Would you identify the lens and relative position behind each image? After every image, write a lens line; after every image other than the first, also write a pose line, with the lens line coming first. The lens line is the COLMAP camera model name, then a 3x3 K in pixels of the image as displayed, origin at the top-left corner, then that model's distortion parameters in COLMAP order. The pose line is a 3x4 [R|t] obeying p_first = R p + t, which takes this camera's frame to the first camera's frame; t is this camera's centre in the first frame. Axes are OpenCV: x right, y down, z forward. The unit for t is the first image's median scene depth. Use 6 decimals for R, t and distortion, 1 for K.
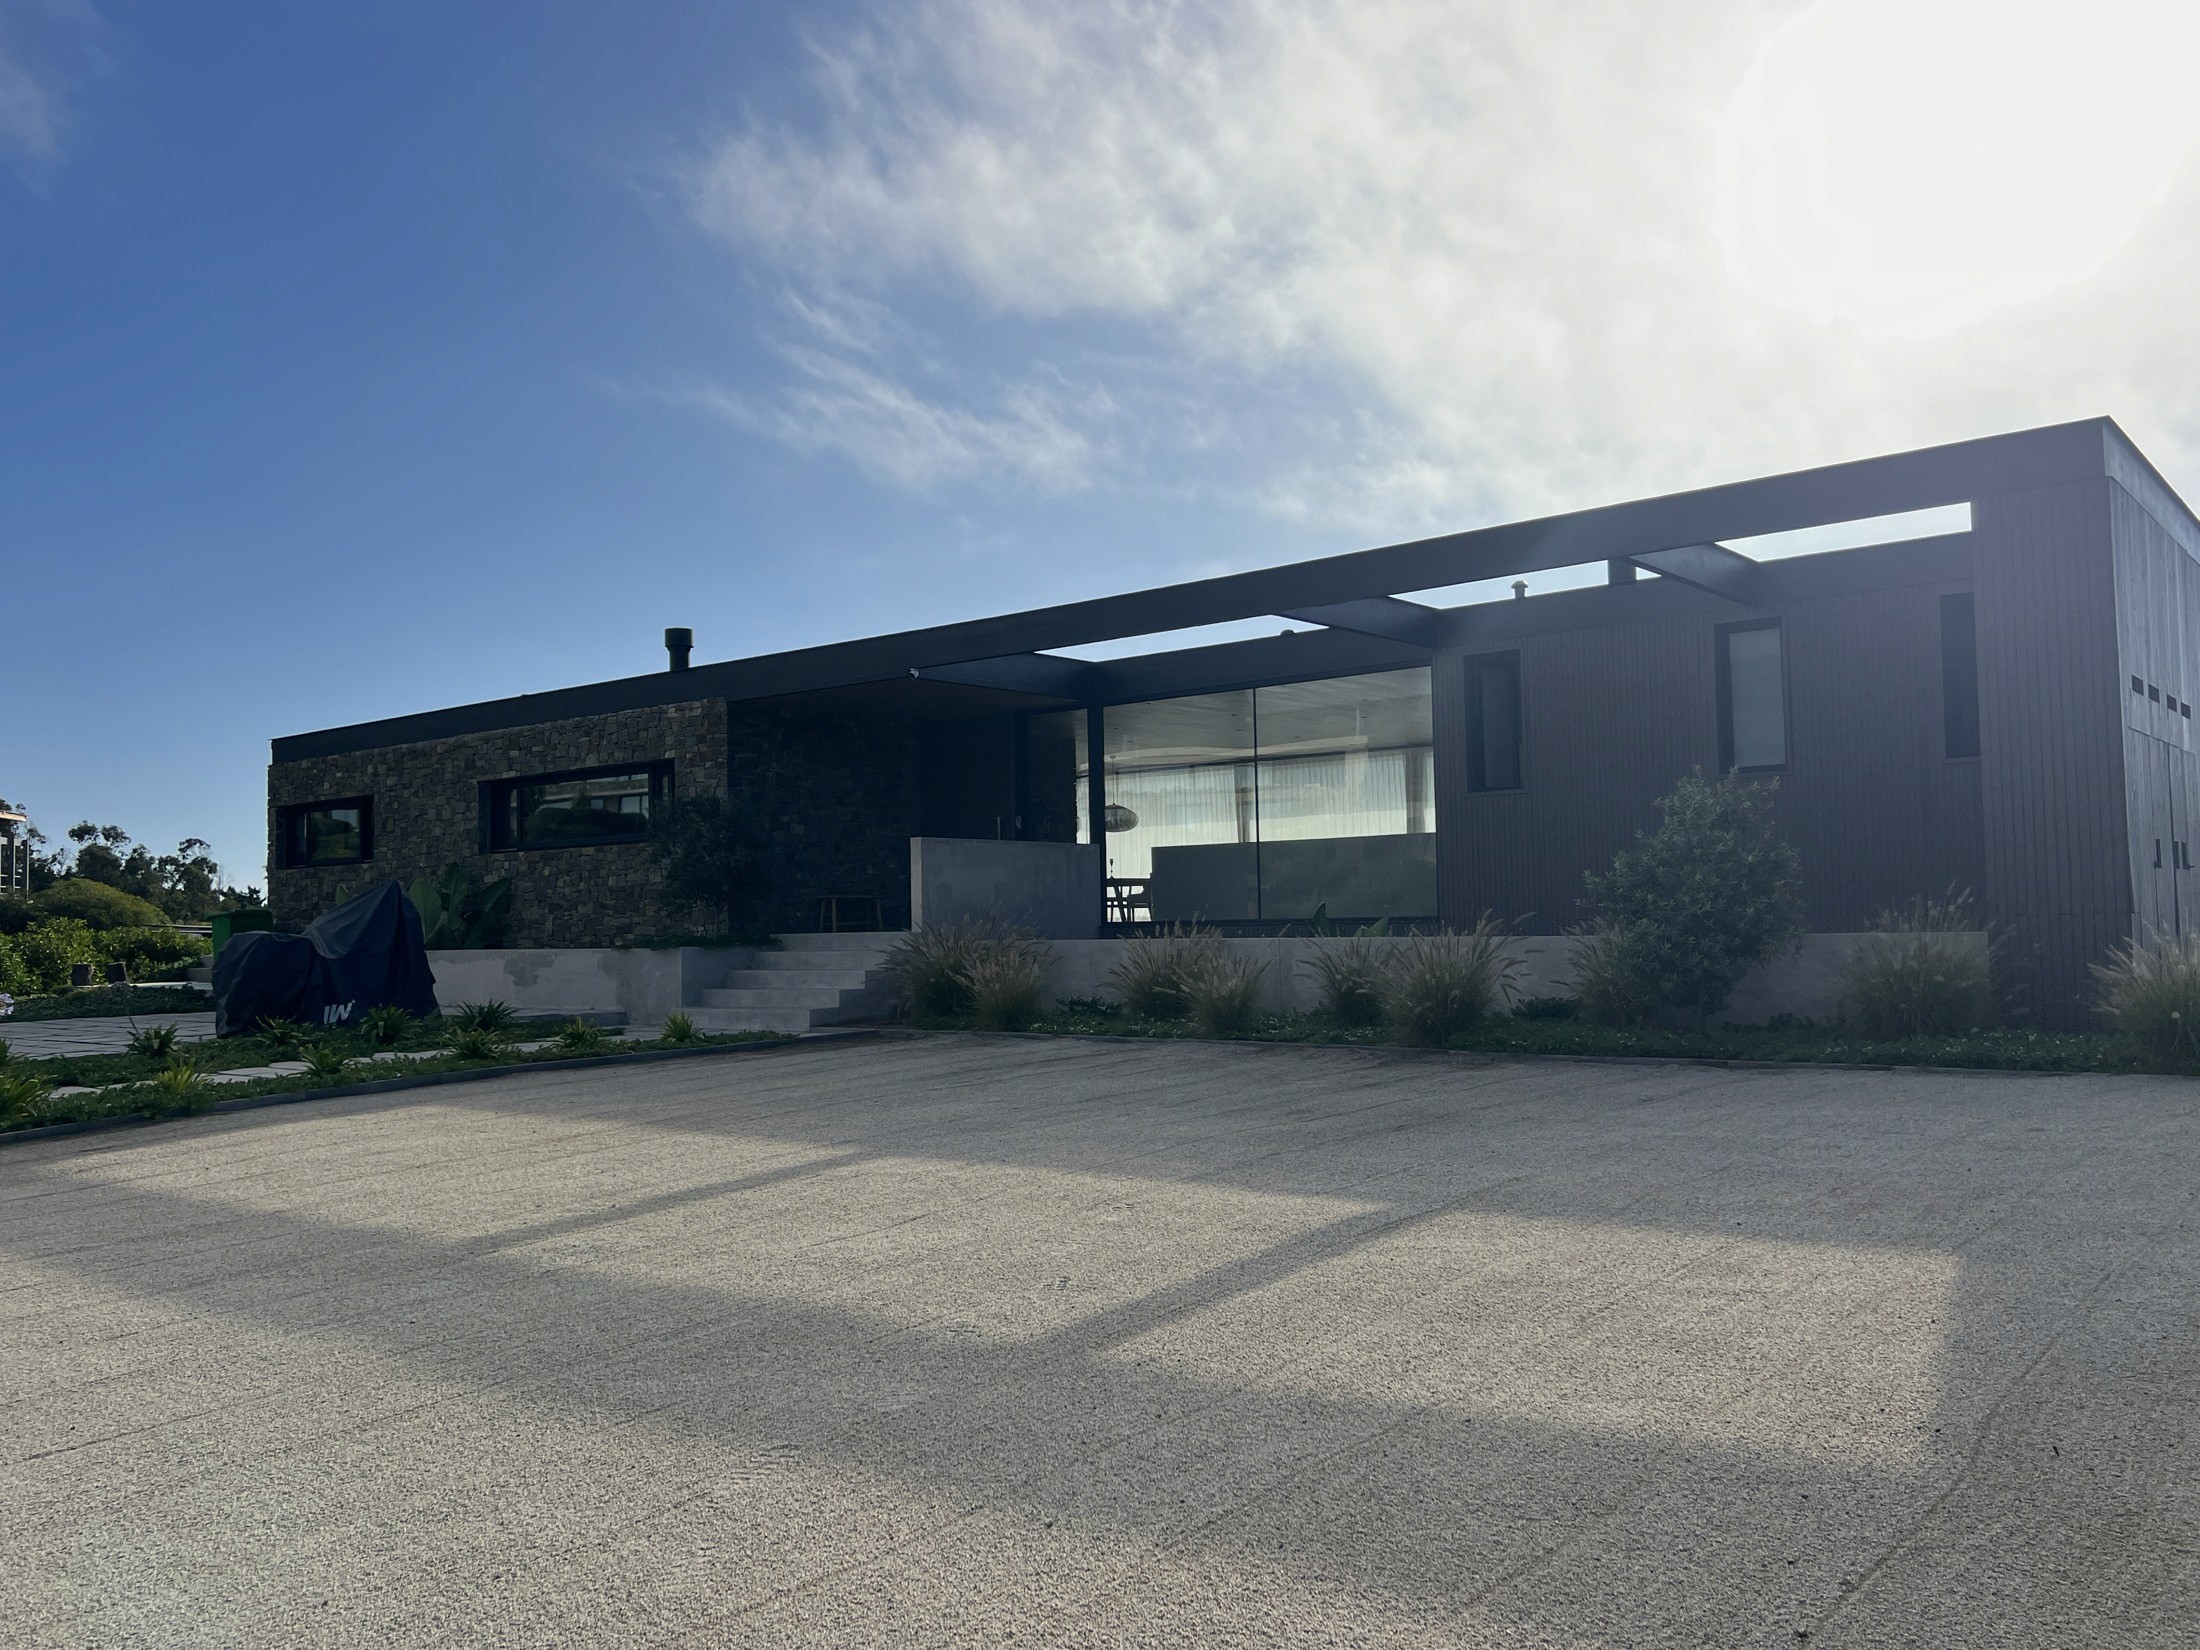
lens RADIAL K [[1712.8, 0, 1100.0], [0, 1712.8, 825.0], [0, 0, 1]] dist [-0.037728, 0.002248]
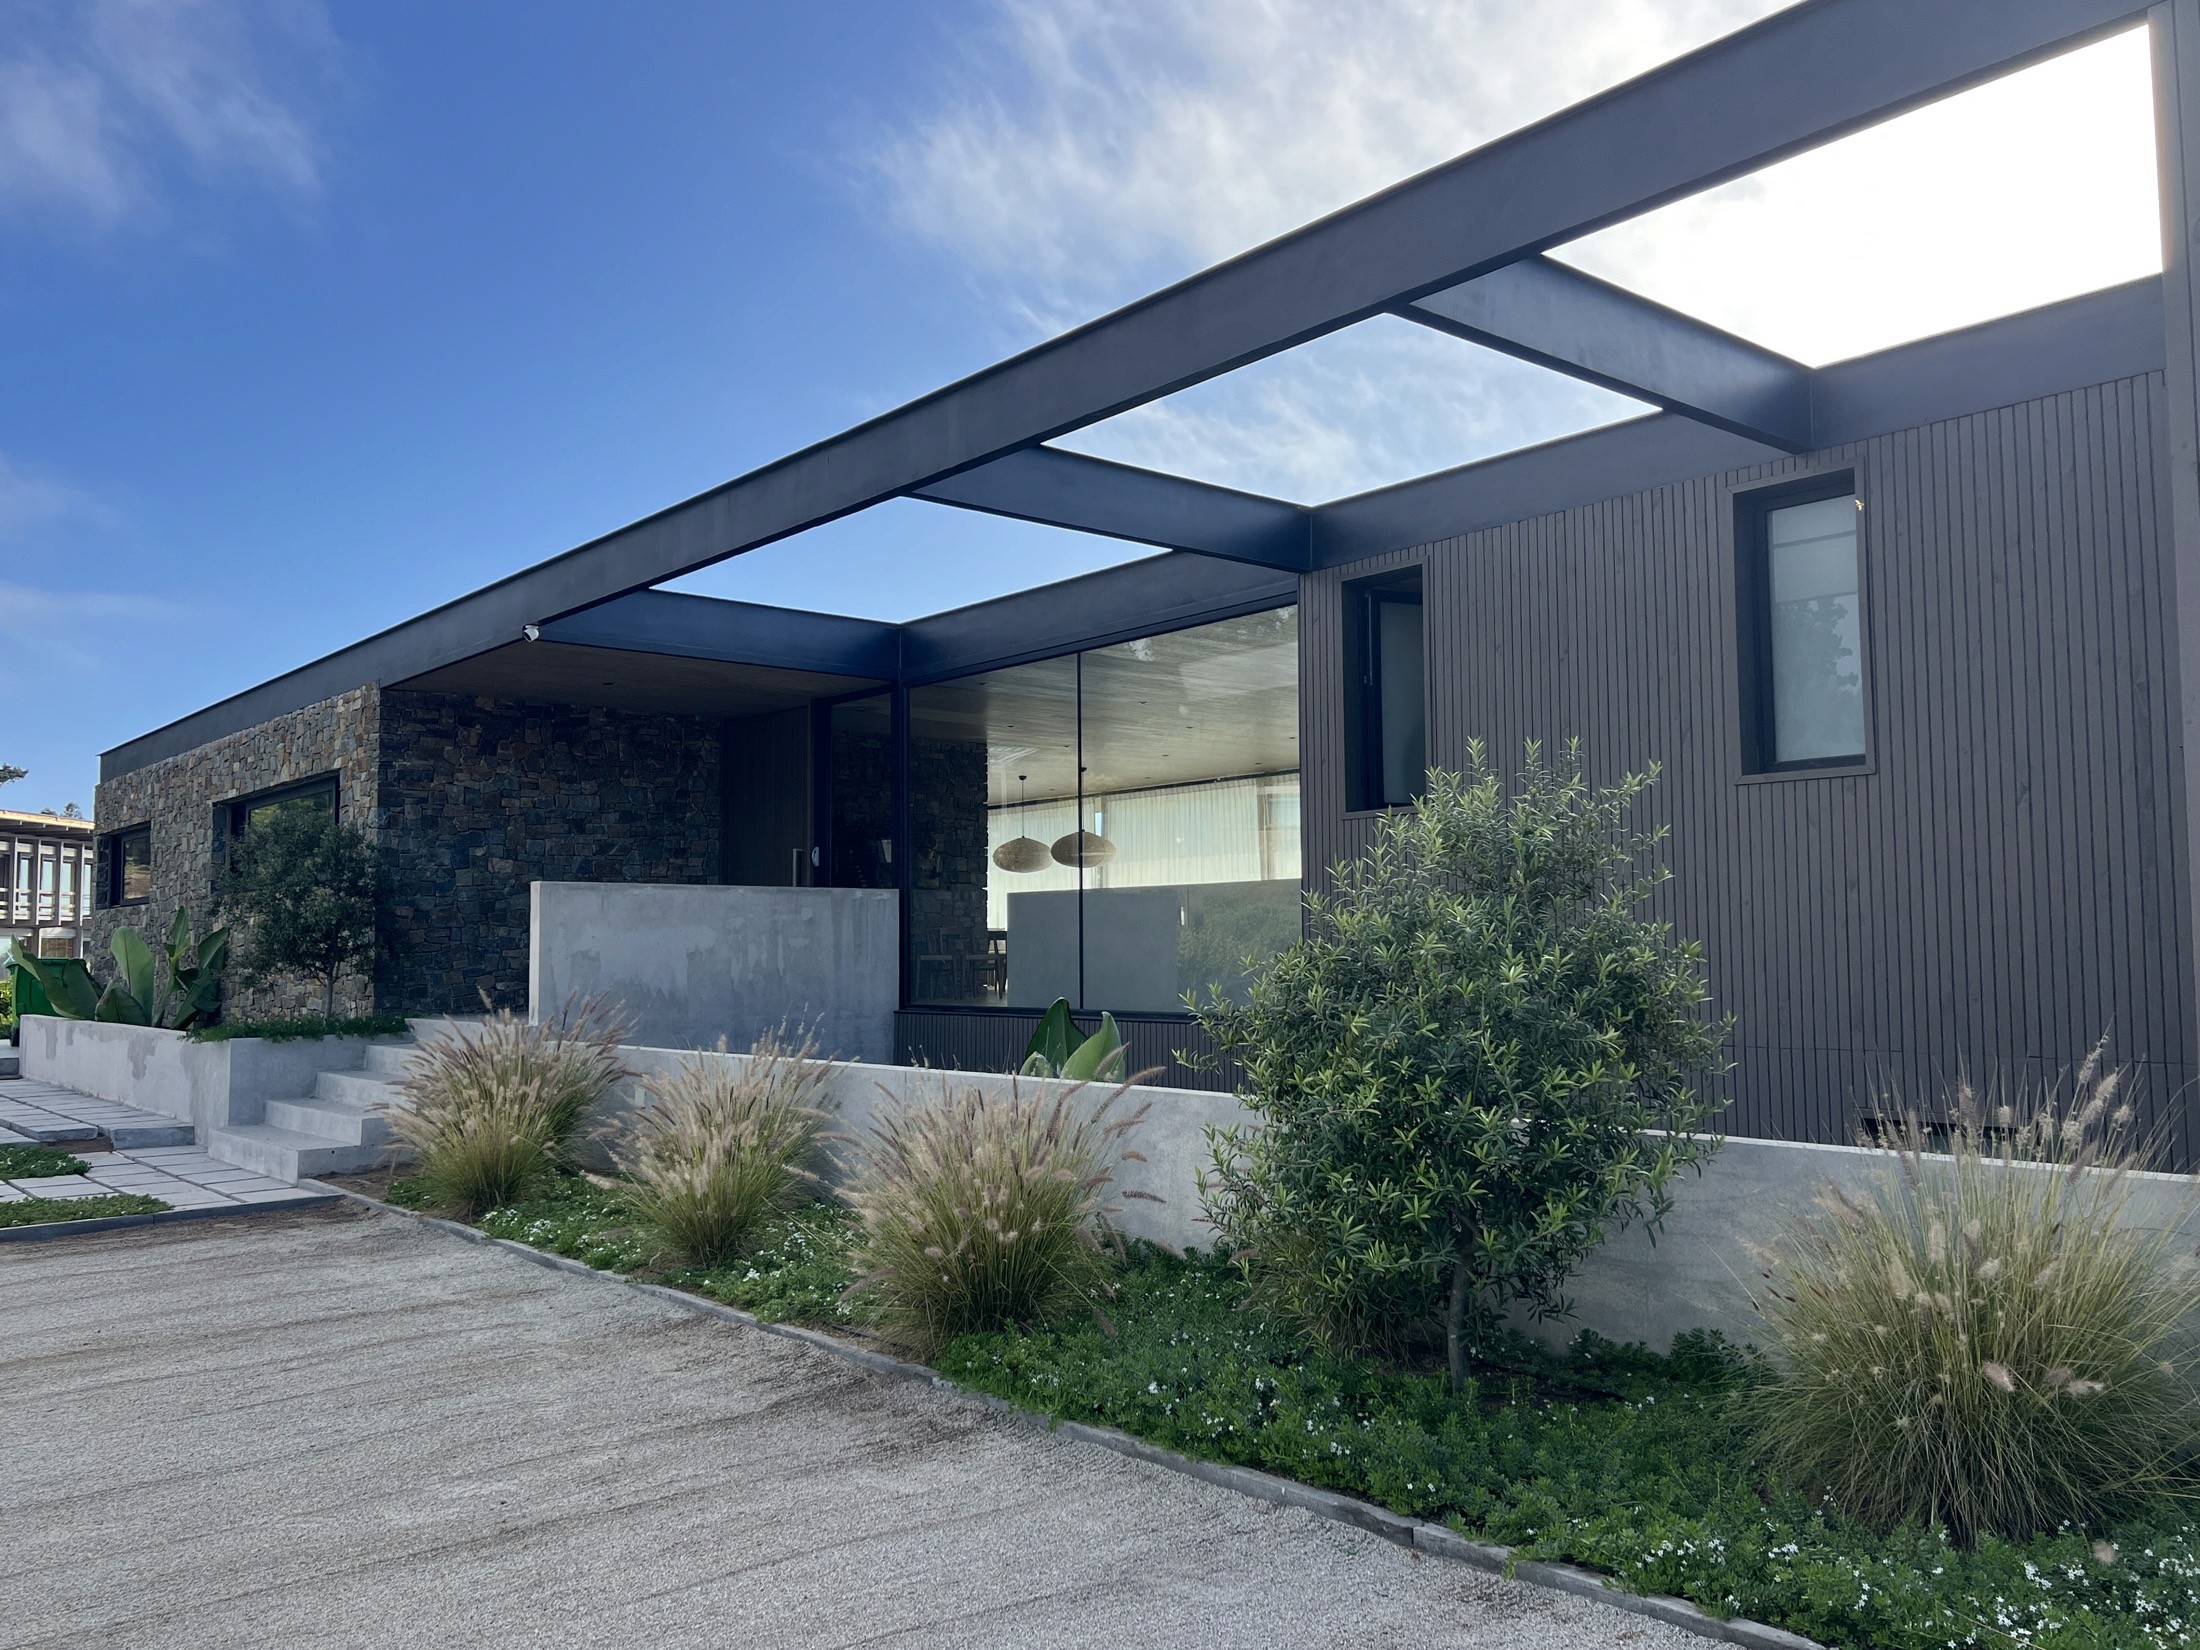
lens RADIAL K [[1743.2, 0, 1100.0], [0, 1743.2, 825.0], [0, 0, 1]] dist [0.012375, -0.002237]
pose [[0.984508, -0.000329, -0.175340, 0.201107], [-0.002230, 0.999894, -0.014397, -0.005081], [0.175326, 0.014565, 0.984403, 0.330686]]
